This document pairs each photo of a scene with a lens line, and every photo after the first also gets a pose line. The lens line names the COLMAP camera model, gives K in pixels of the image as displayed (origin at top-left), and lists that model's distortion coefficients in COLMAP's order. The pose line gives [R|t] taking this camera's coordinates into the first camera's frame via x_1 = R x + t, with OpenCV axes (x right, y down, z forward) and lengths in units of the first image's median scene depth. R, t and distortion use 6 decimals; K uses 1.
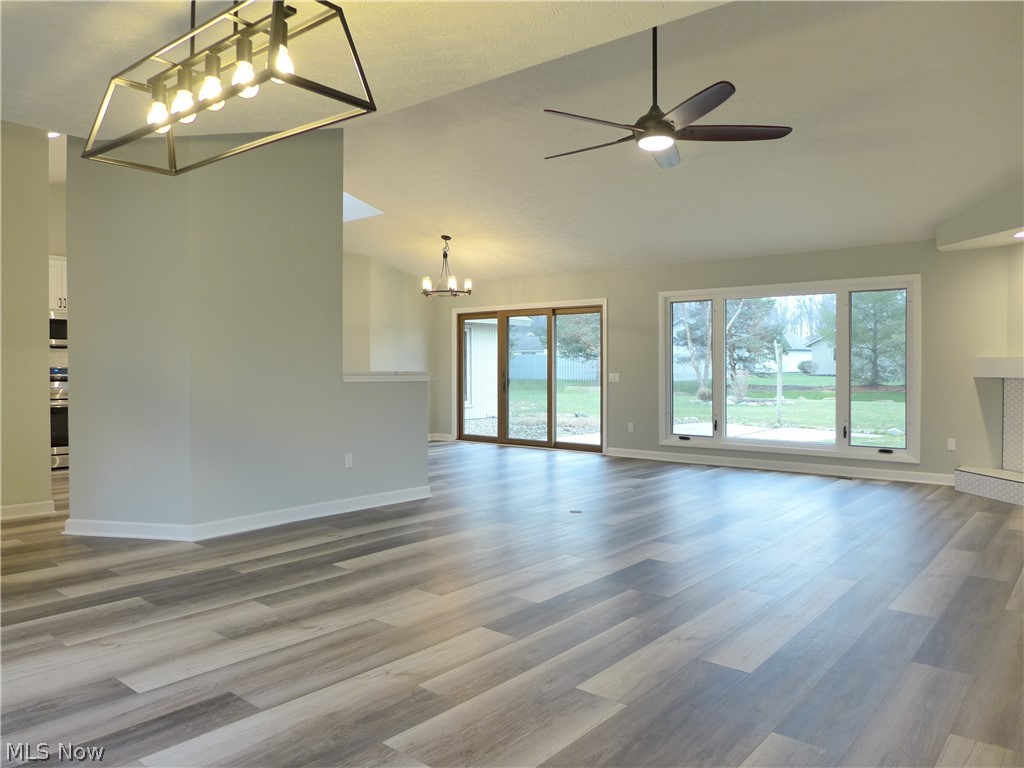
lens RADIAL K [[743.0, 0, 506.7], [0, 743.0, 378.1], [0, 0, 1]] dist [-0.049357, 0.005769]
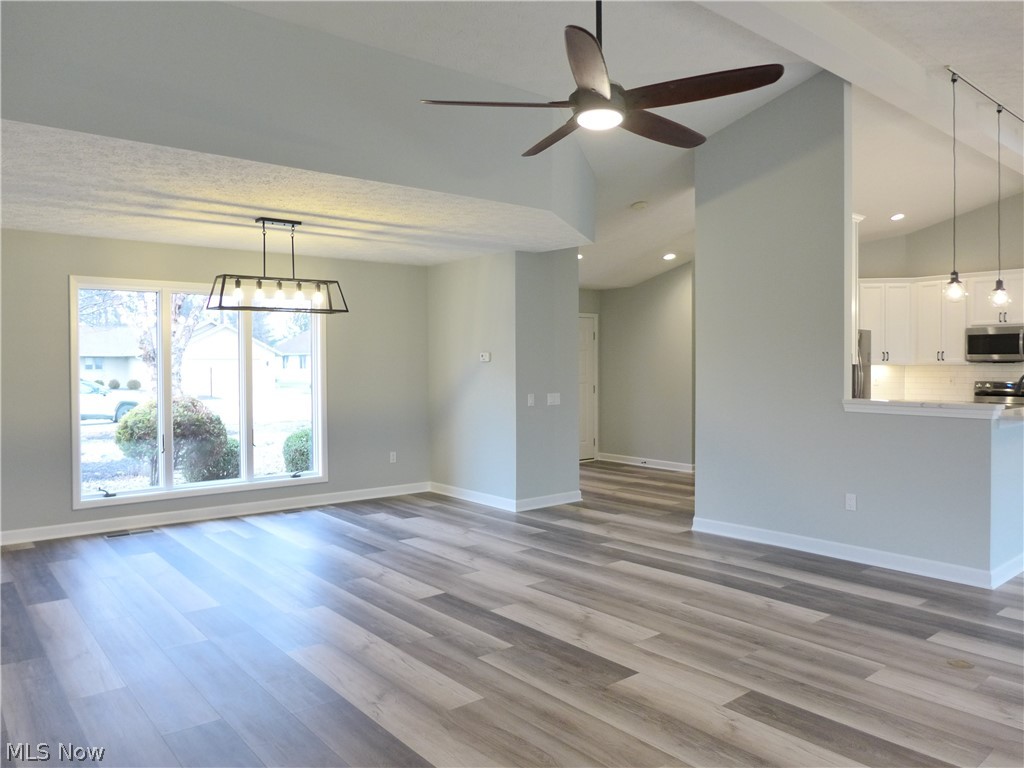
lens RADIAL K [[743.0, 0, 506.7], [0, 743.0, 378.1], [0, 0, 1]] dist [-0.049357, 0.005769]
pose [[-0.198103, 0.013521, -0.980088, 1.490133], [-0.013219, 0.999777, 0.016464, -0.089983], [0.980092, 0.016217, -0.197880, 1.626218]]
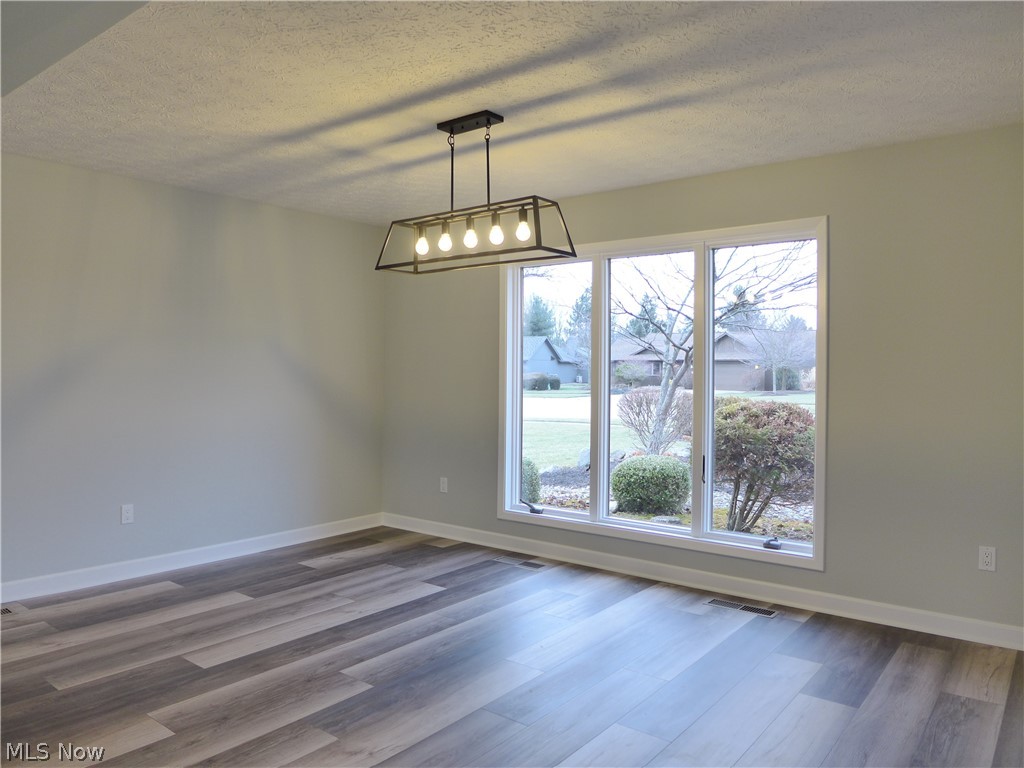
lens RADIAL K [[743.0, 0, 506.7], [0, 743.0, 378.1], [0, 0, 1]] dist [-0.049357, 0.005769]
pose [[-0.999542, -0.015600, -0.025944, -0.297259], [-0.016436, 0.999342, 0.032339, -0.078397], [0.025423, 0.032750, -0.999140, 1.879156]]
